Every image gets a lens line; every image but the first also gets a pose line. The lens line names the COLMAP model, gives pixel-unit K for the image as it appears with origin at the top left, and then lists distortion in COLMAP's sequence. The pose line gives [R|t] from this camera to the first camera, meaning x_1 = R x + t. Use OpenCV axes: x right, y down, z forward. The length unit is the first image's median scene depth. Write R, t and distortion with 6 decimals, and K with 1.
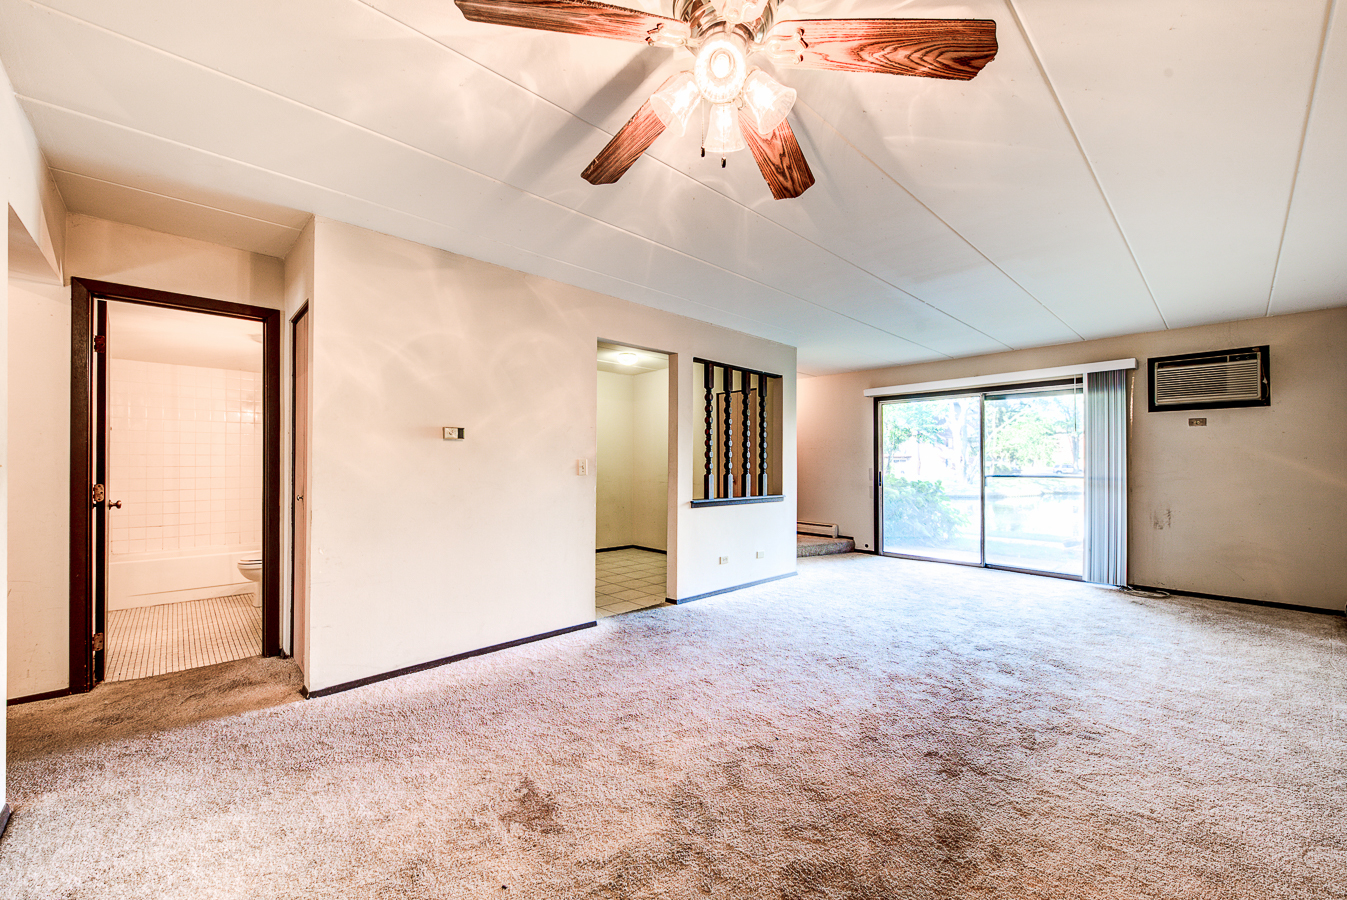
lens RADIAL K [[522.8, 0, 682.4], [0, 522.8, 462.0], [0, 0, 1]] dist [0.001461, 0.000026]
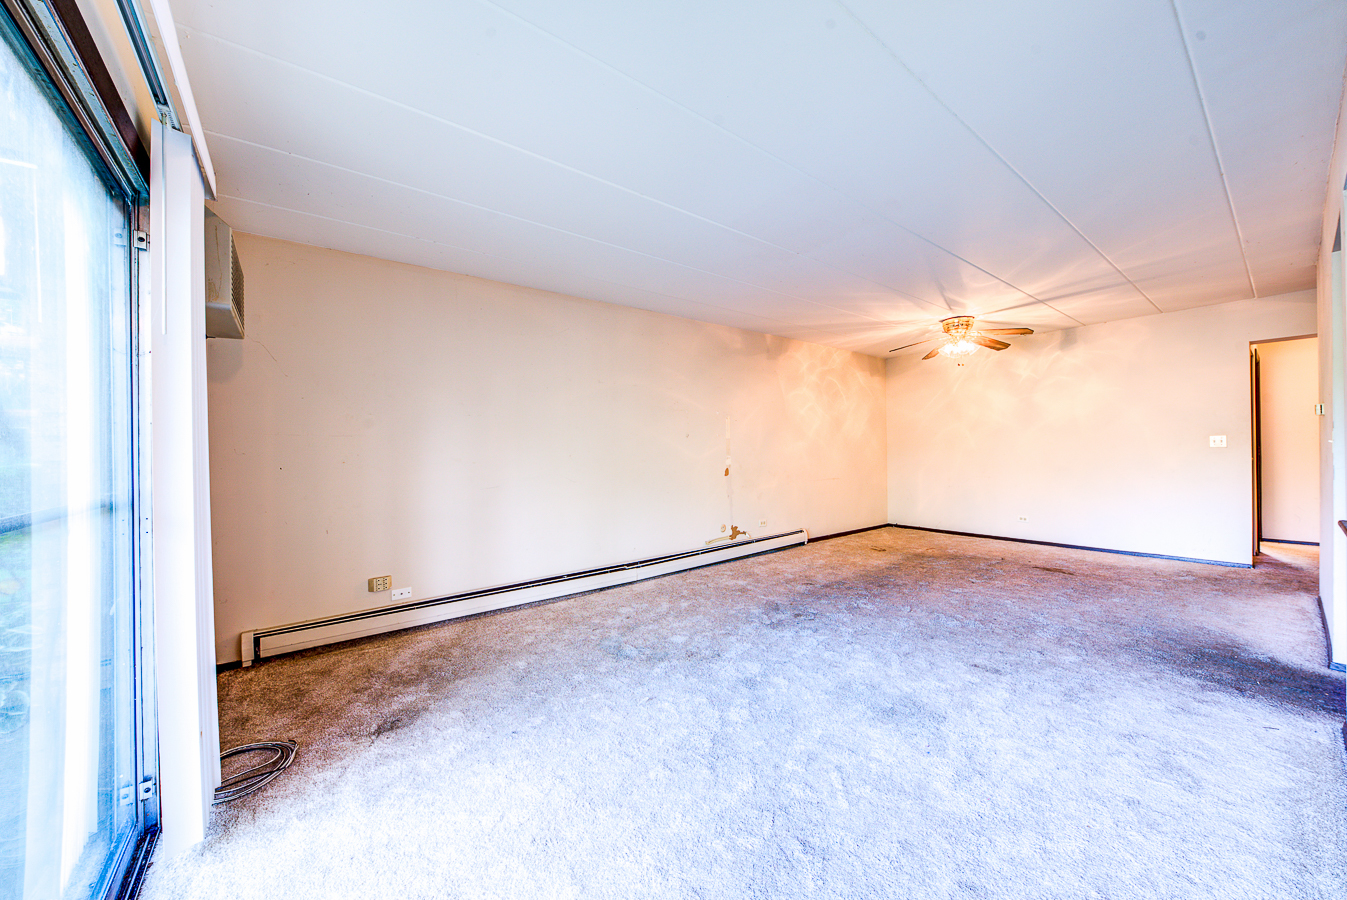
lens RADIAL K [[494.8, 0, 691.9], [0, 494.8, 450.6], [0, 0, 1]] dist [-0.000358, -0.000010]
pose [[-0.996773, 0.013881, 0.079066, 0.588547], [0.014030, 0.999901, 0.001333, 0.009240], [-0.079040, 0.002438, -0.996868, 1.617249]]
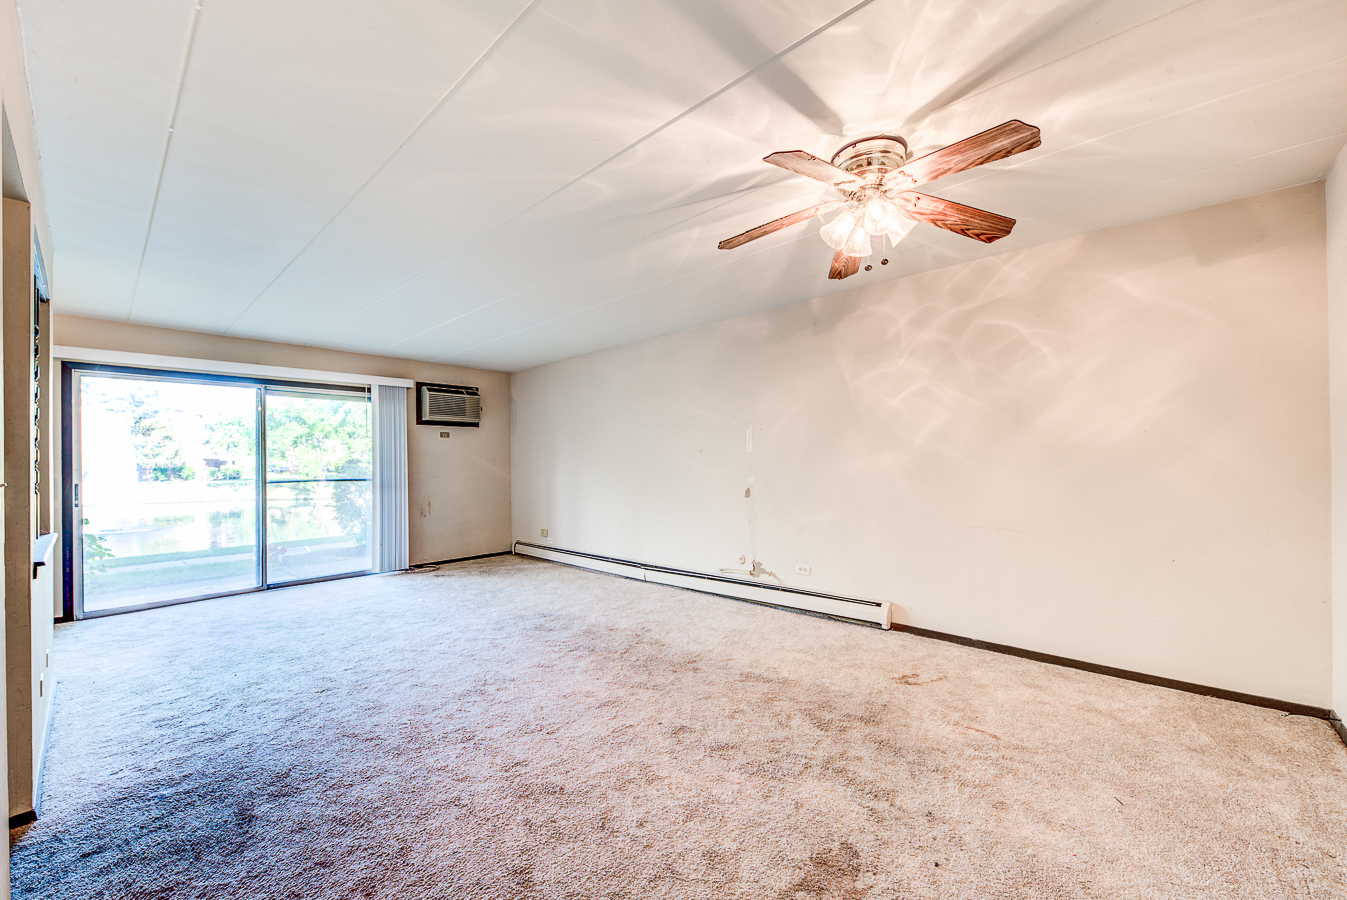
lens RADIAL K [[522.8, 0, 682.4], [0, 522.8, 462.0], [0, 0, 1]] dist [0.001461, 0.000026]
pose [[-0.071033, 0.000248, 0.997474, -0.485197], [0.010787, 0.999942, 0.000520, -0.000354], [-0.997416, 0.010797, -0.071032, 0.565093]]
